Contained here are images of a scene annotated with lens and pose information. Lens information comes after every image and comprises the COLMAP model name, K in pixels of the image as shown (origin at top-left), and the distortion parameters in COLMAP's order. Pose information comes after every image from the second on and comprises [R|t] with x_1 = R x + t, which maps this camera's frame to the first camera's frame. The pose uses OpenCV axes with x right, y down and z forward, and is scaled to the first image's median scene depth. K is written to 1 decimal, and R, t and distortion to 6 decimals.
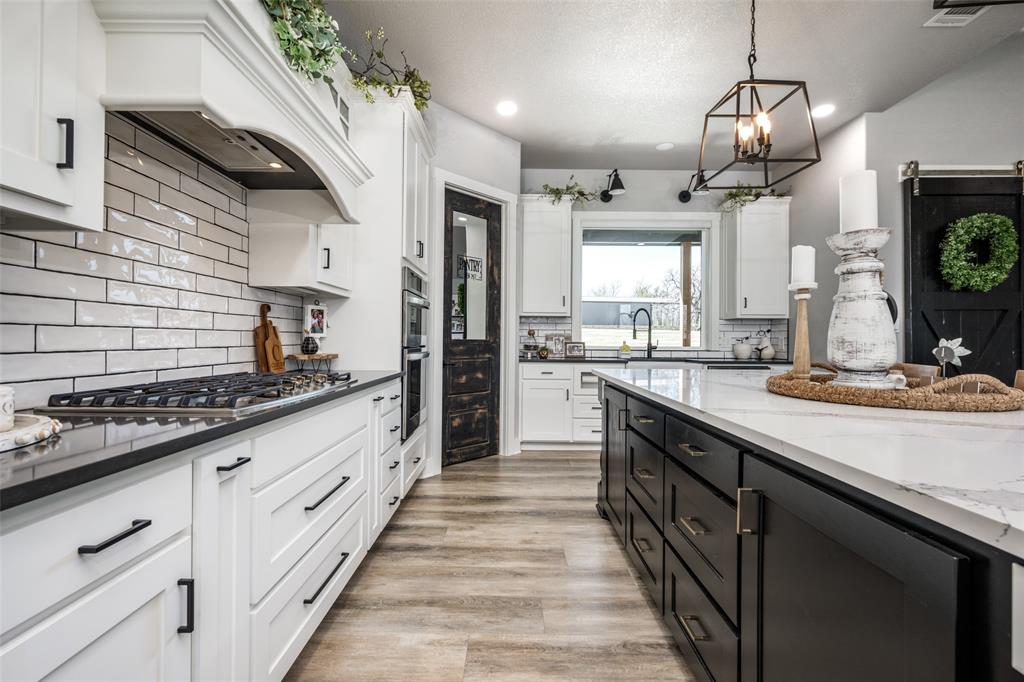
lens RADIAL K [[405.7, 0, 509.3], [0, 405.7, 335.1], [0, 0, 1]] dist [0.000507, 0.000101]
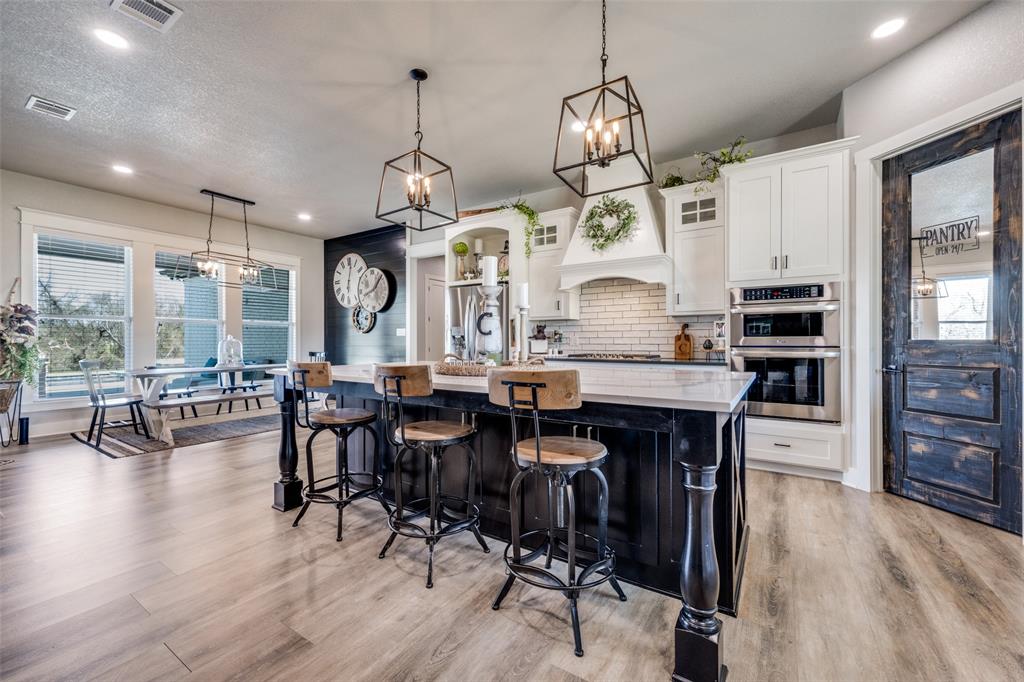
lens RADIAL K [[405.7, 0, 509.3], [0, 405.7, 335.1], [0, 0, 1]] dist [0.000507, 0.000101]
pose [[-0.542367, -0.009961, -0.840083, 1.442723], [0.012878, 0.999714, -0.020168, 0.009685], [0.840043, -0.021757, -0.542083, 1.203859]]
